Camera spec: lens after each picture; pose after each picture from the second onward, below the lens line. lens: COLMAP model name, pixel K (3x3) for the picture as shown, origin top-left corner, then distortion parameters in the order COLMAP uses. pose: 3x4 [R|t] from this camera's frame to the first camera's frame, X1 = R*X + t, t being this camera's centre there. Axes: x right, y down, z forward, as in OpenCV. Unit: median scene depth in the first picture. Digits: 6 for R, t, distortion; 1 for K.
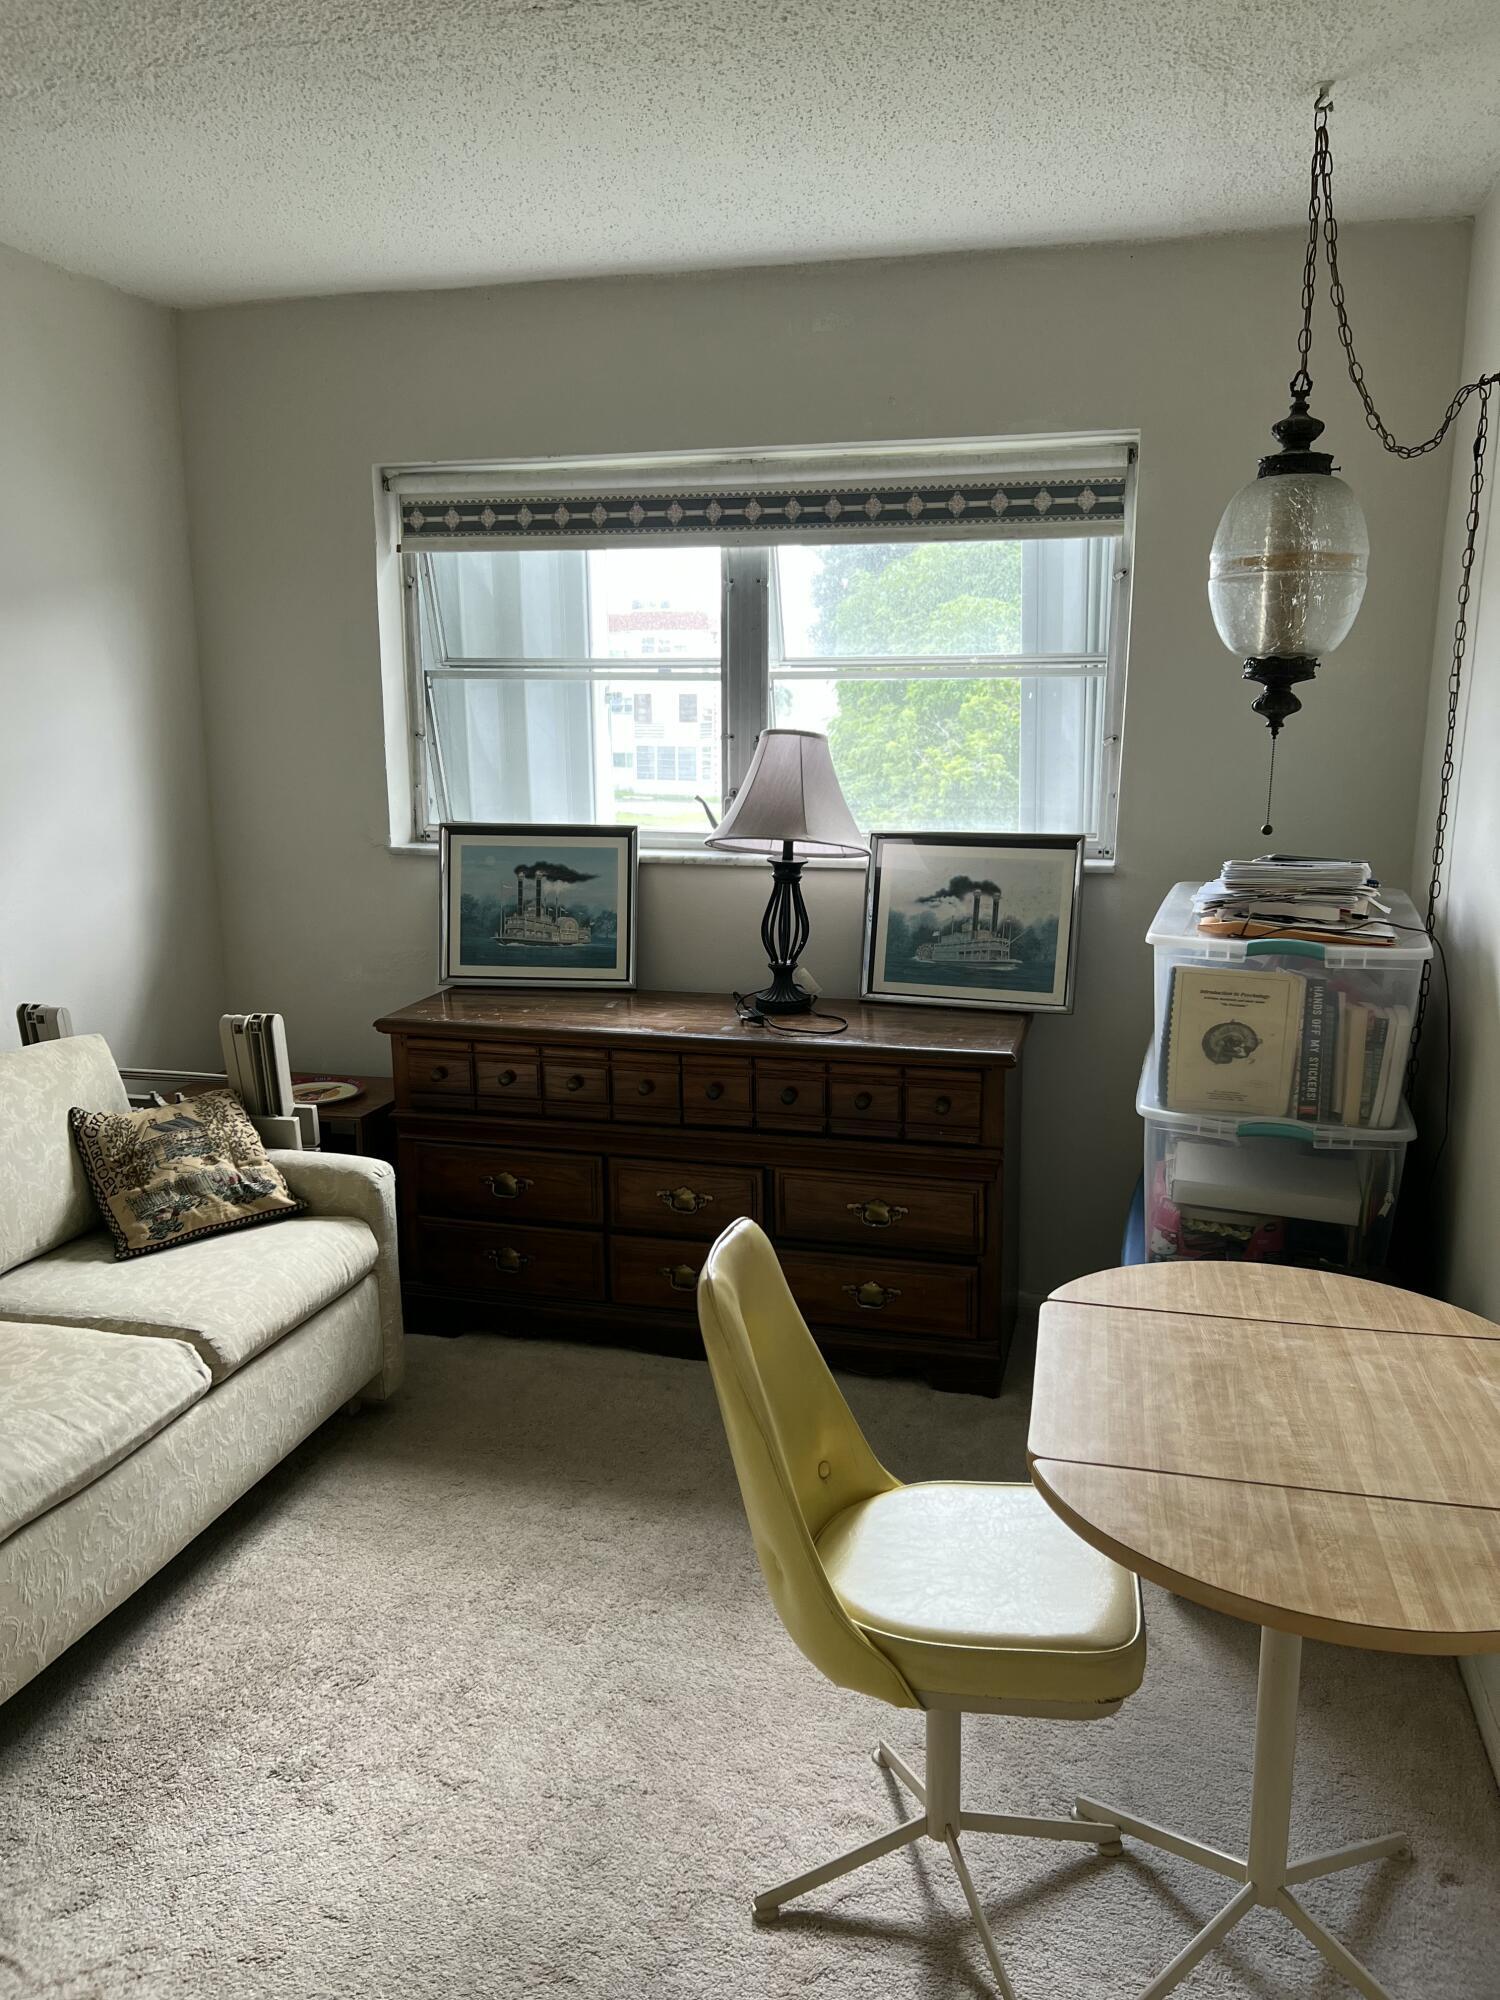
lens RADIAL K [[1505.4, 0, 751.5], [0, 1505.4, 1015.2], [0, 0, 1]] dist [0.062492, -0.074470]
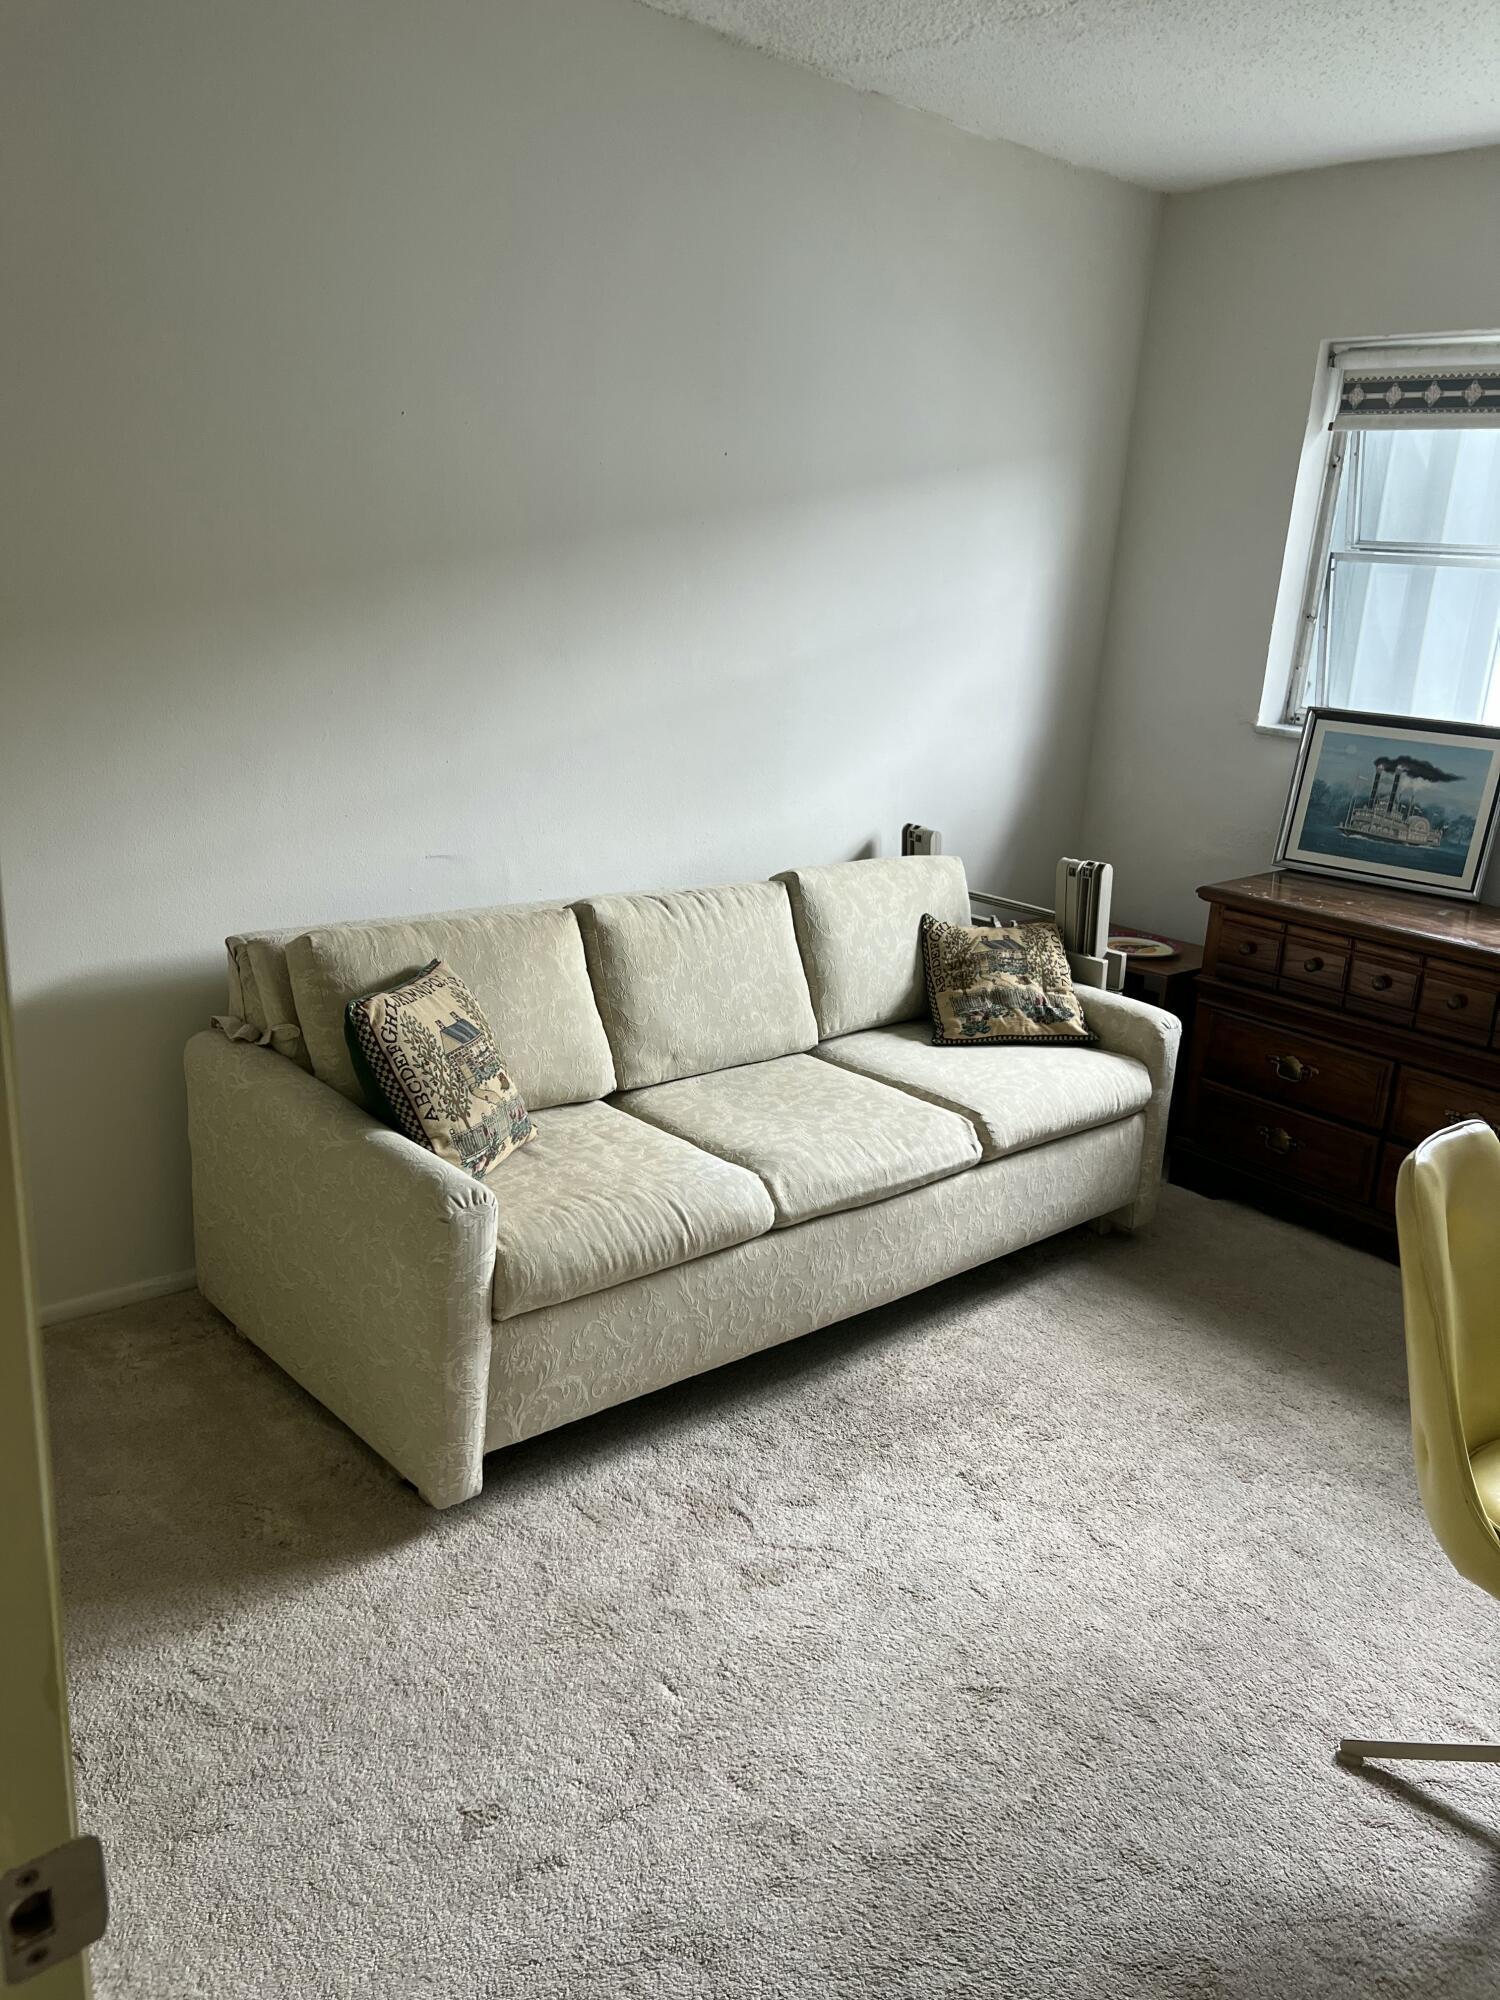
lens RADIAL K [[1505.4, 0, 760.1], [0, 1505.4, 1014.7], [0, 0, 1]] dist [0.062492, -0.074470]
pose [[0.832292, 0.211563, -0.512379, 0.070188], [-0.173117, 0.977277, 0.122314, 0.017875], [0.526613, -0.013099, 0.850004, -0.074622]]
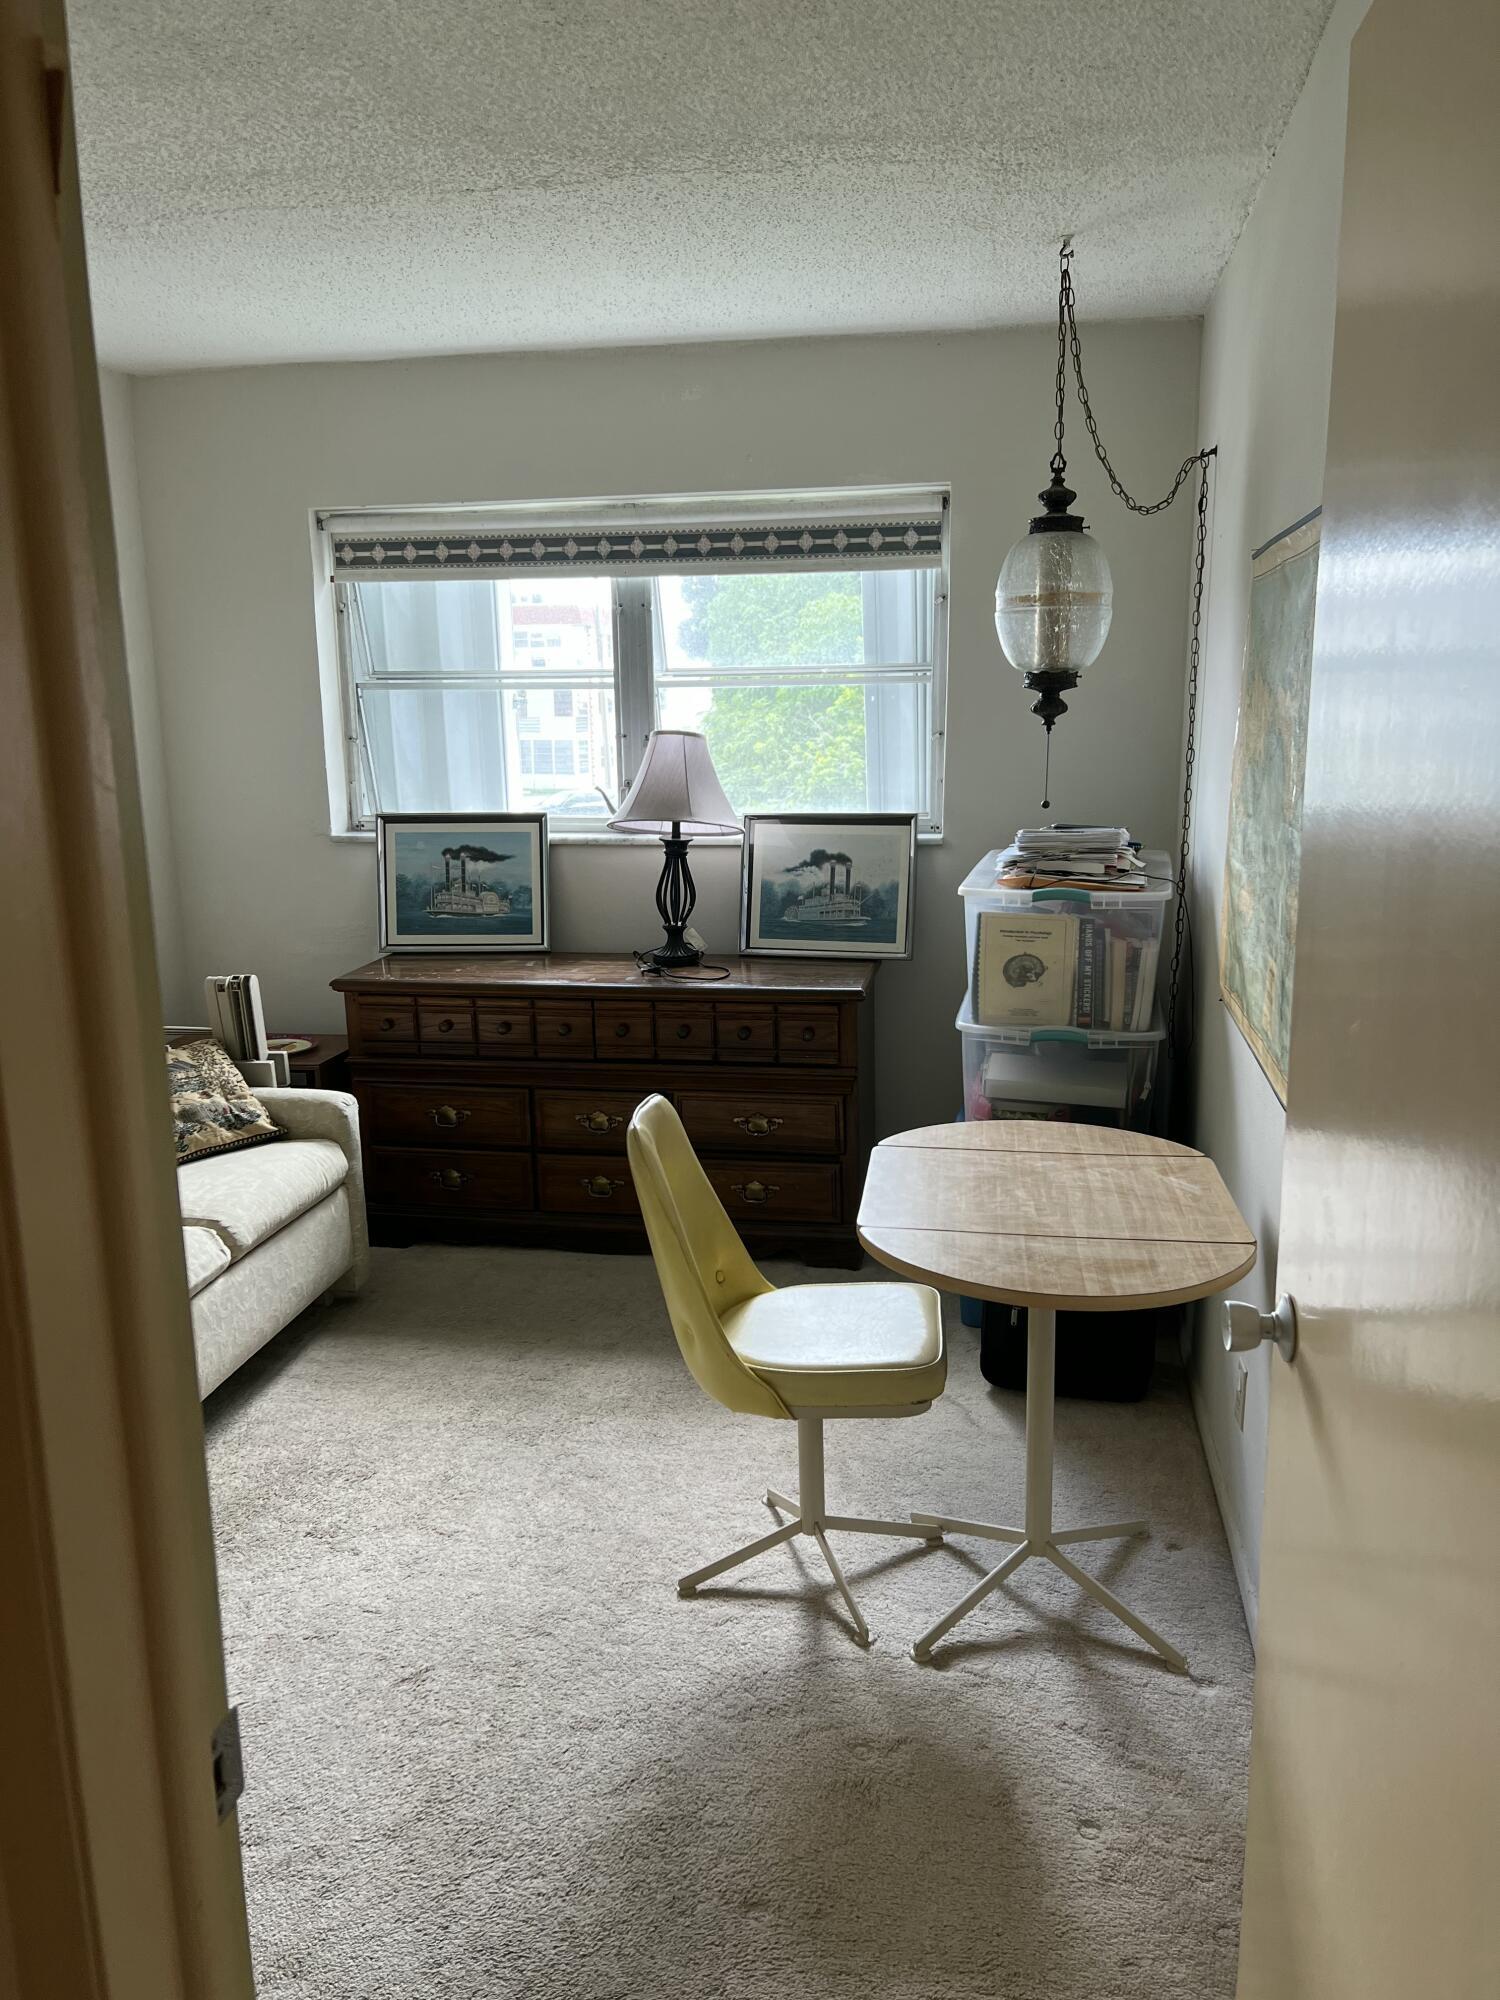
lens RADIAL K [[1505.4, 0, 746.1], [0, 1505.4, 1009.0], [0, 0, 1]] dist [0.062492, -0.074470]
pose [[0.996879, -0.029711, 0.073143, -0.015063], [0.029631, 0.999559, 0.002189, 0.040495], [-0.073175, -0.000015, 0.997319, -0.258622]]
